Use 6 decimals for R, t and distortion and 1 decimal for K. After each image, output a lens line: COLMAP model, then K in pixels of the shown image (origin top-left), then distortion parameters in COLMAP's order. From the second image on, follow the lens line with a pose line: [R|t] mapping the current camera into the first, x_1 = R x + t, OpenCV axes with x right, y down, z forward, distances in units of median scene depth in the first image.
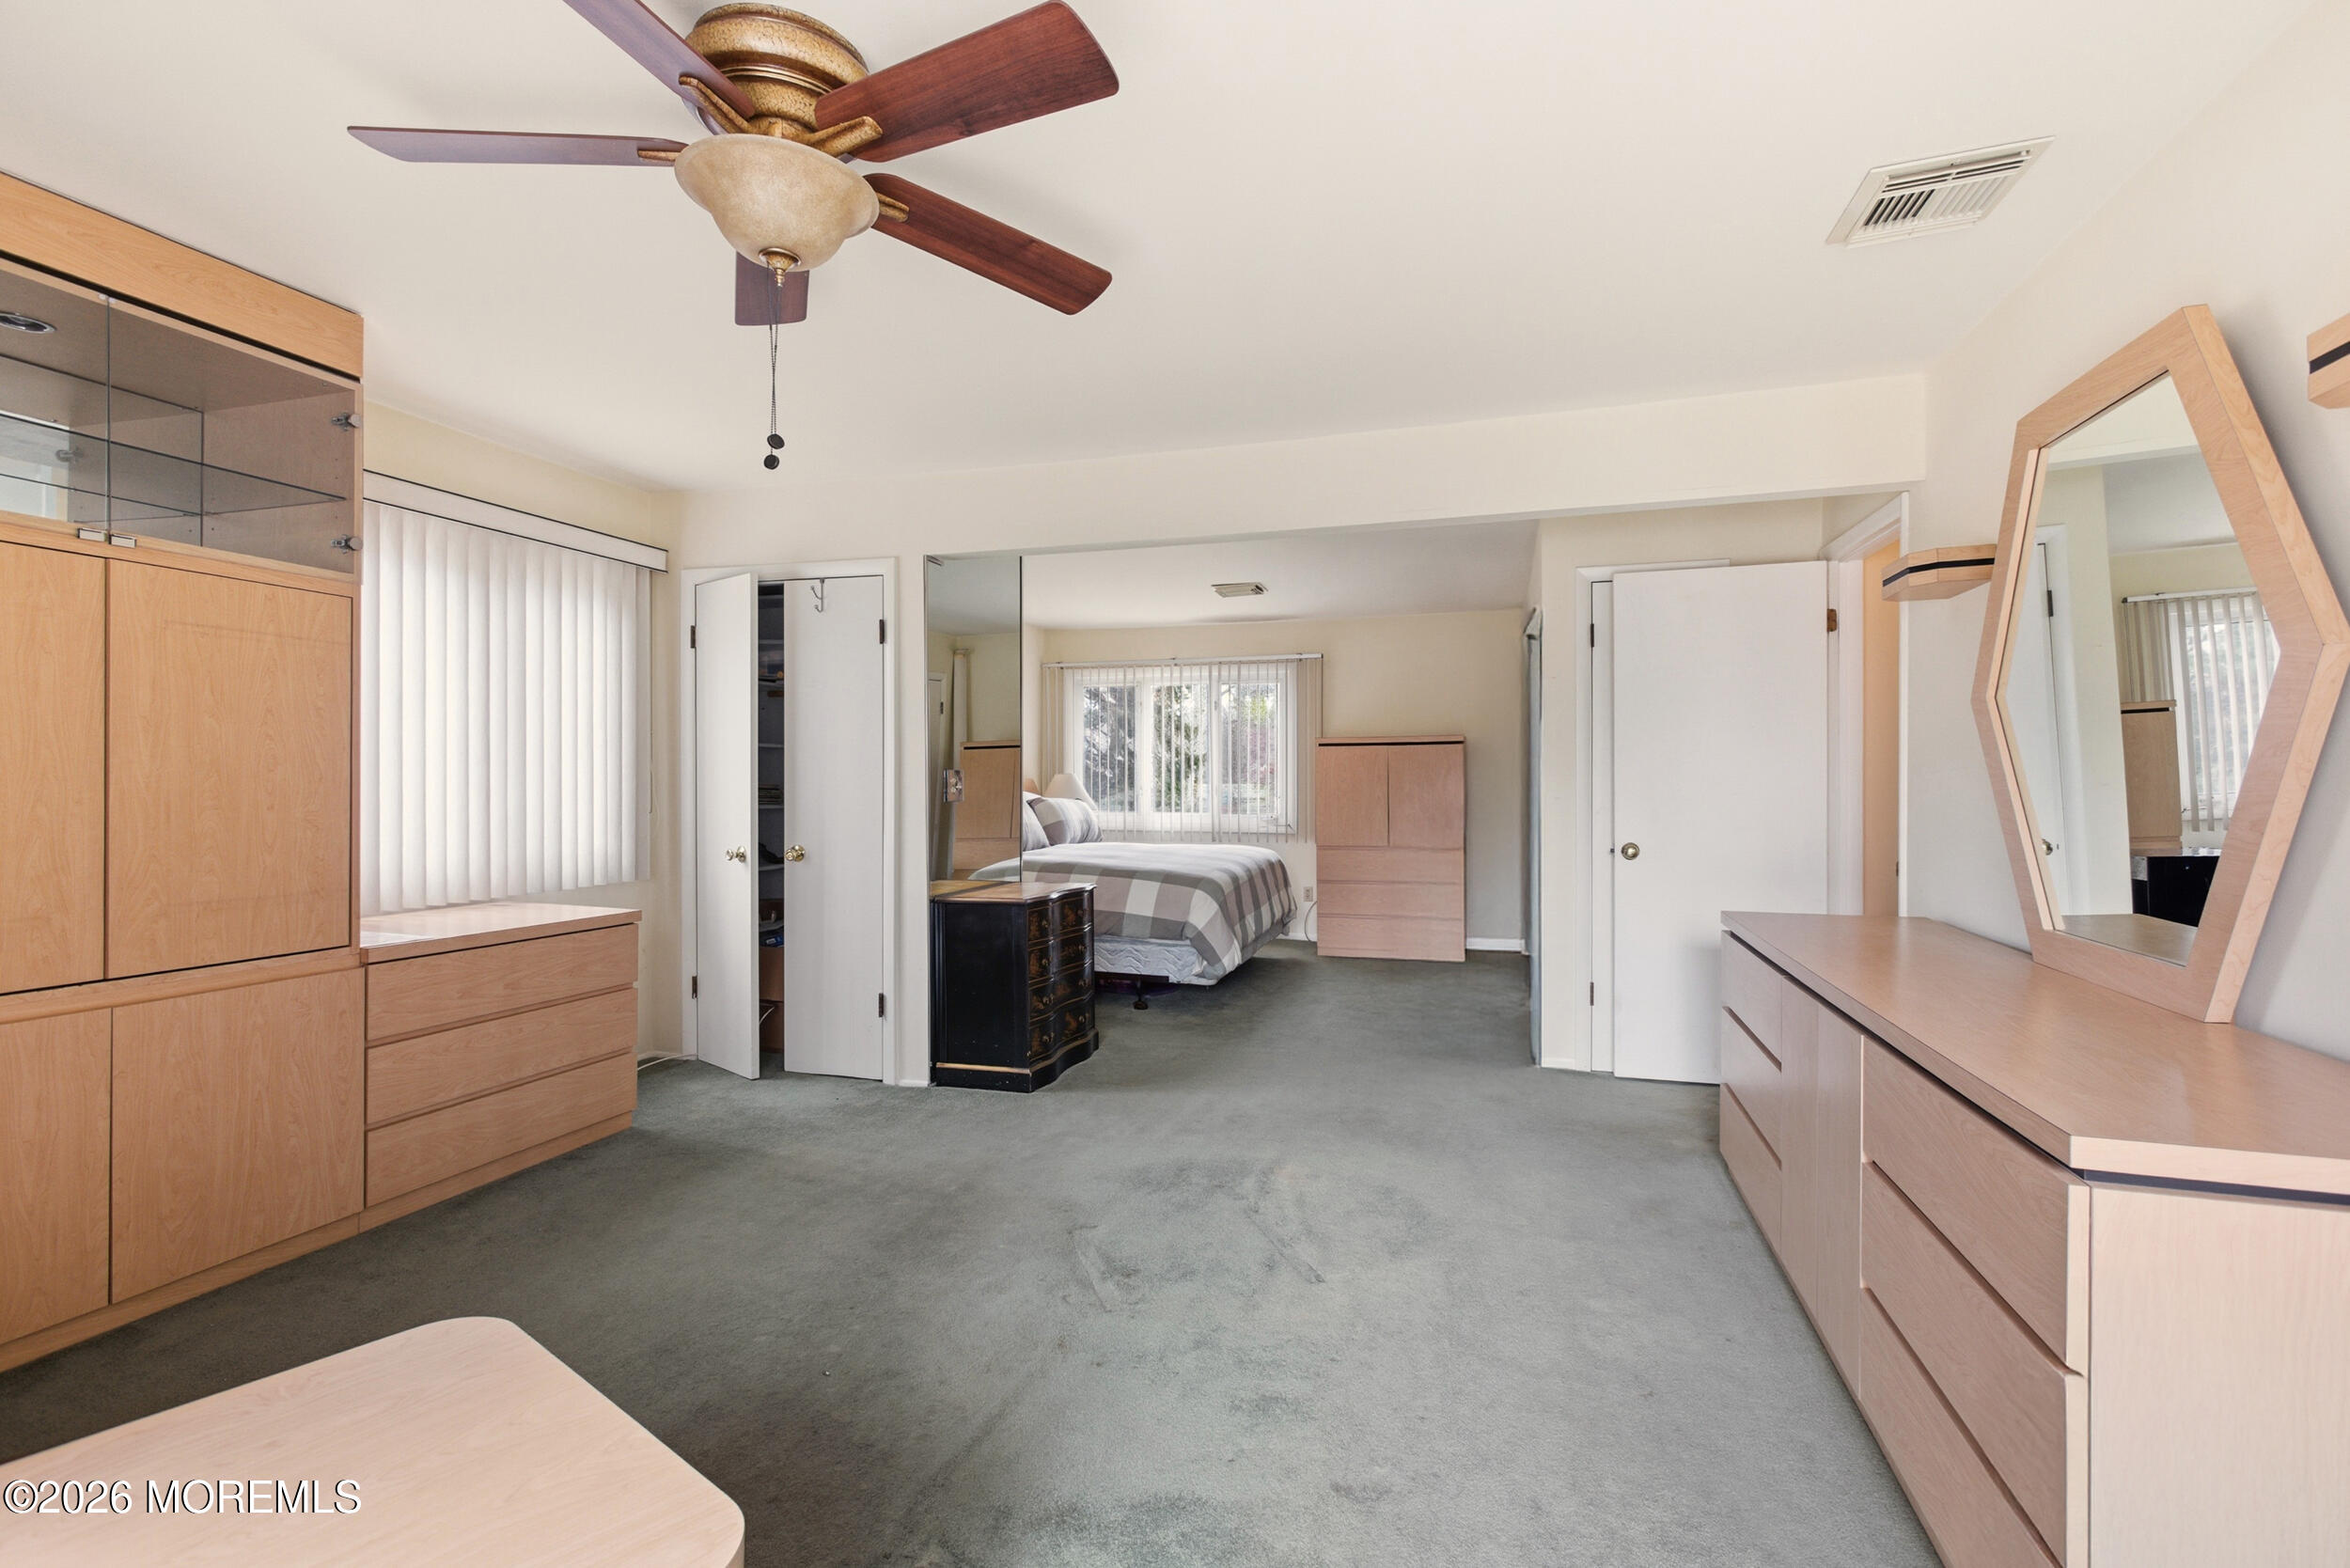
lens RADIAL K [[1007.7, 0, 1149.5], [0, 1007.7, 788.8], [0, 0, 1]] dist [-0.000313, -0.000292]
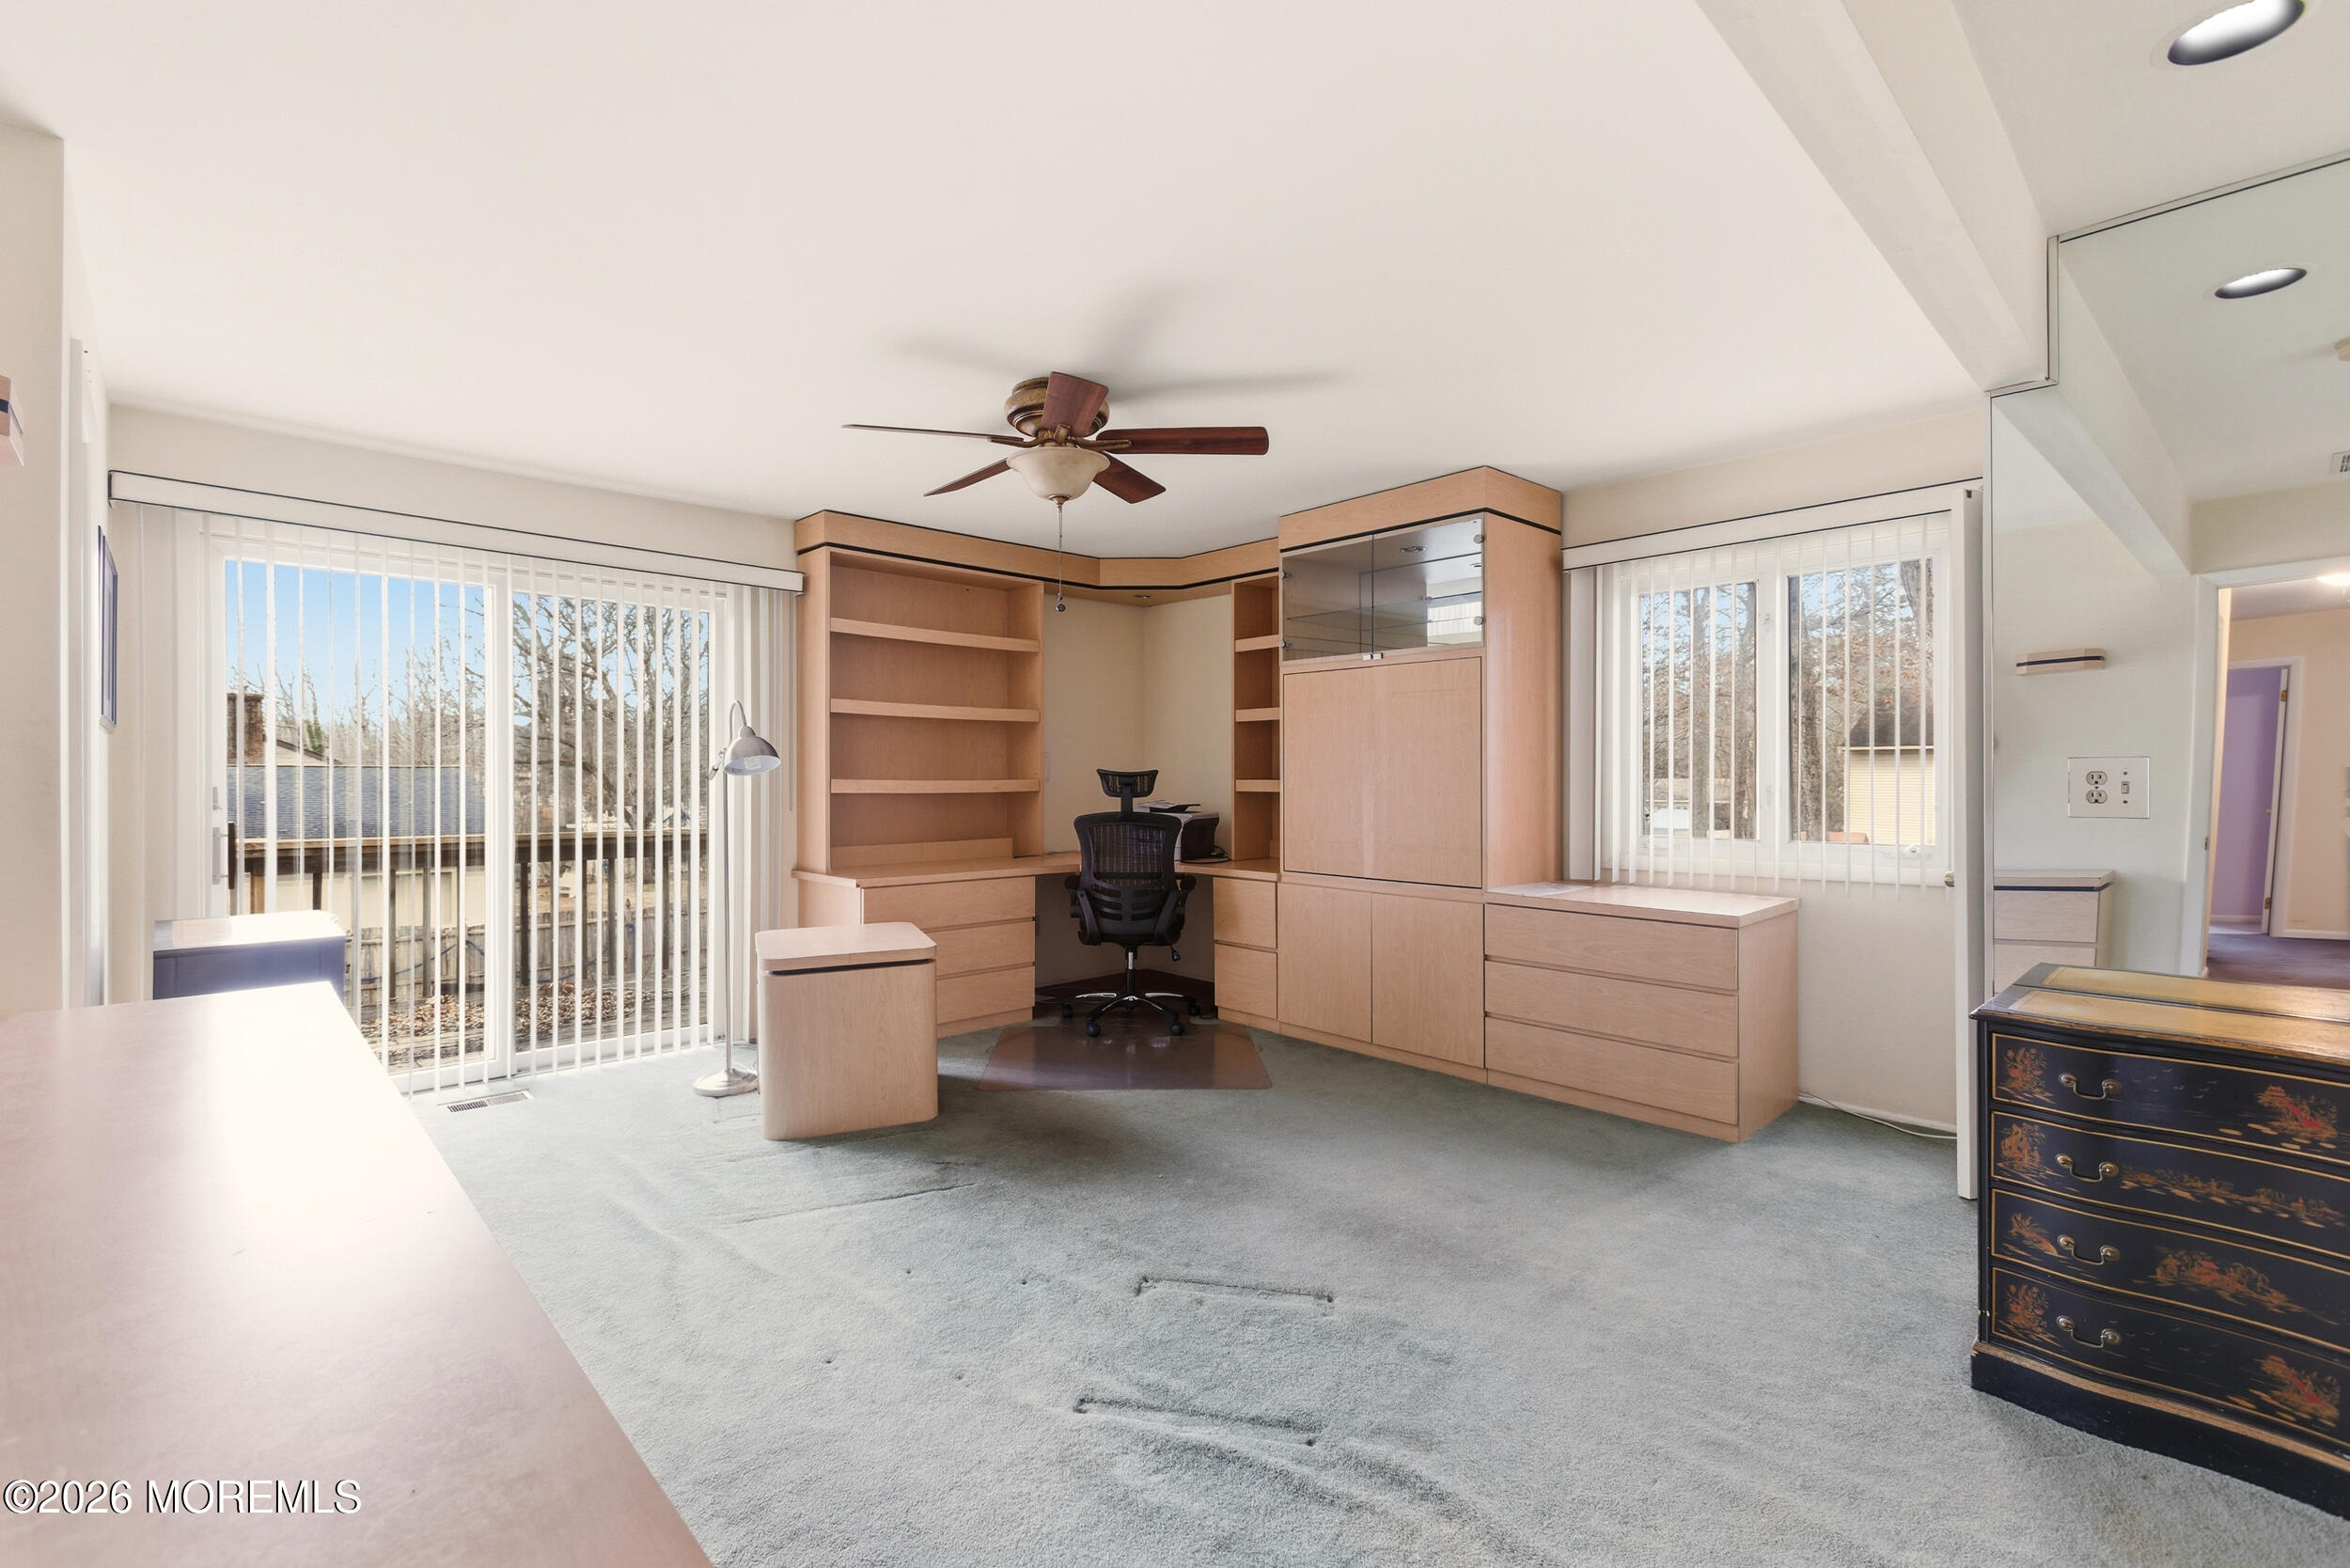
lens RADIAL K [[1044.8, 0, 1175.5], [0, 1044.8, 772.9], [0, 0, 1]] dist [0.000441, 0.000174]
pose [[-0.453983, -0.002352, -0.891007, 0.739908], [-0.000287, 0.999997, -0.002494, -0.011558], [0.891010, -0.000877, -0.453982, 1.204557]]
